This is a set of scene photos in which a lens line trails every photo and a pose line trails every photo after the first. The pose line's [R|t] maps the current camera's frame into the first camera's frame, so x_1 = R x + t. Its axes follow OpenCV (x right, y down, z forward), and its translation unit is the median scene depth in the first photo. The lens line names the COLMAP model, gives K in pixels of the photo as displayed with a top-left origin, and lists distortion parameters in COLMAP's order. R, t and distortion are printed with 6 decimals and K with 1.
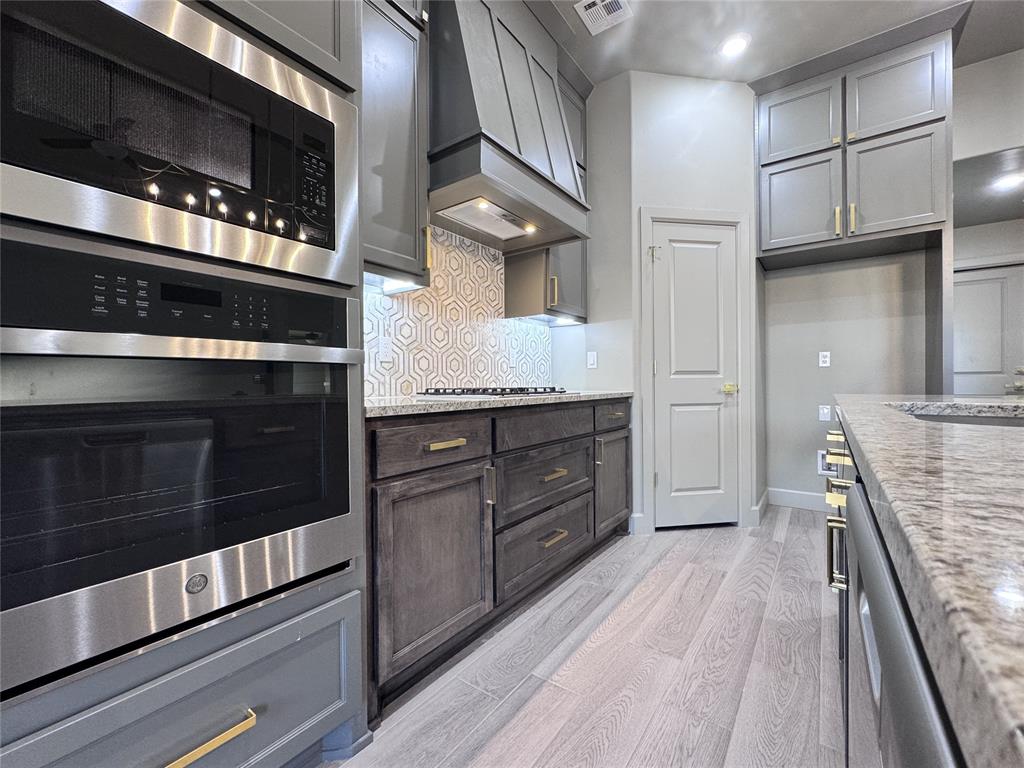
lens RADIAL K [[434.6, 0, 510.5], [0, 434.6, 383.3], [0, 0, 1]] dist [0.001335, -0.000835]
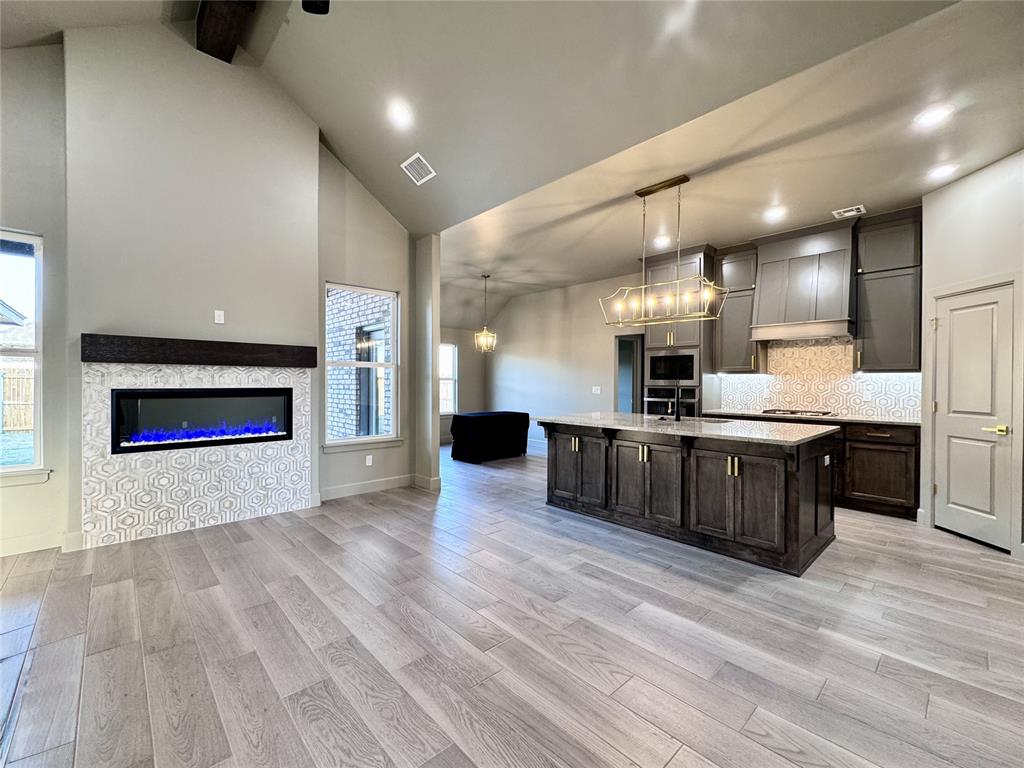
lens RADIAL K [[434.6, 0, 511.9], [0, 434.6, 384.8], [0, 0, 1]] dist [0.001335, -0.000835]
pose [[-0.198774, 0.013759, -0.979949, 1.917799], [-0.005959, 0.999866, 0.015247, -0.117910], [0.980027, 0.008870, -0.198665, -0.026942]]
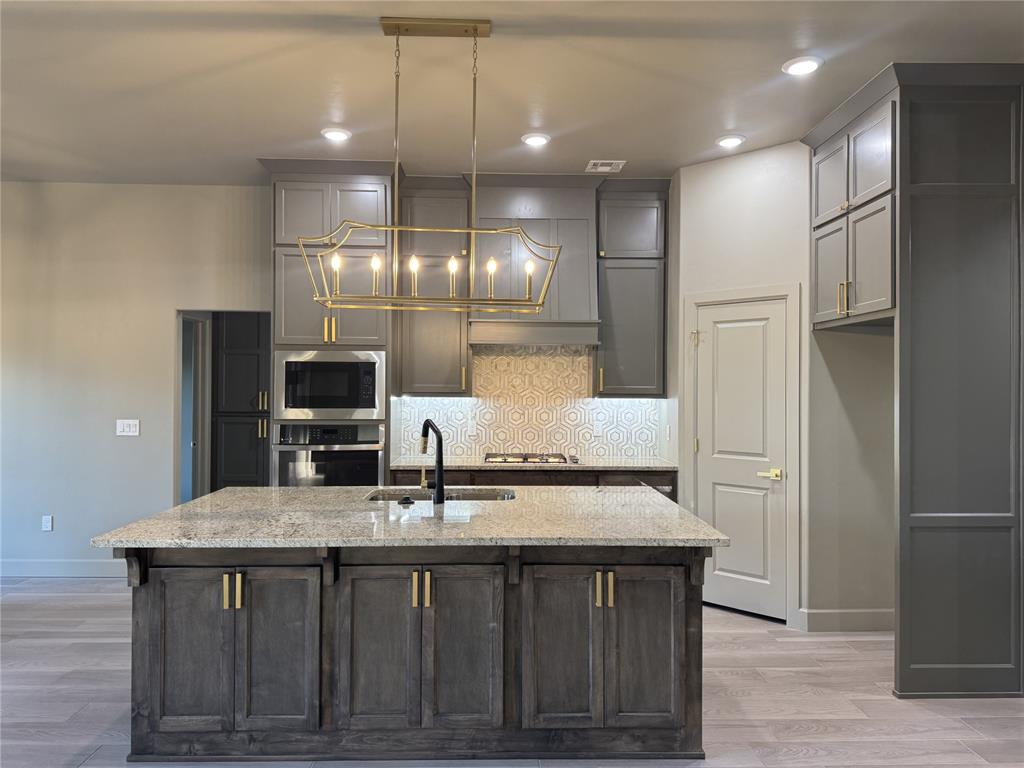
lens RADIAL K [[721.0, 0, 516.6], [0, 721.0, 383.6], [0, 0, 1]] dist [0.026556, -0.020166]
pose [[0.603709, 0.009167, -0.797152, 1.447843], [-0.012449, 0.999920, 0.002070, -0.183360], [0.797107, 0.008674, 0.603775, -0.396245]]
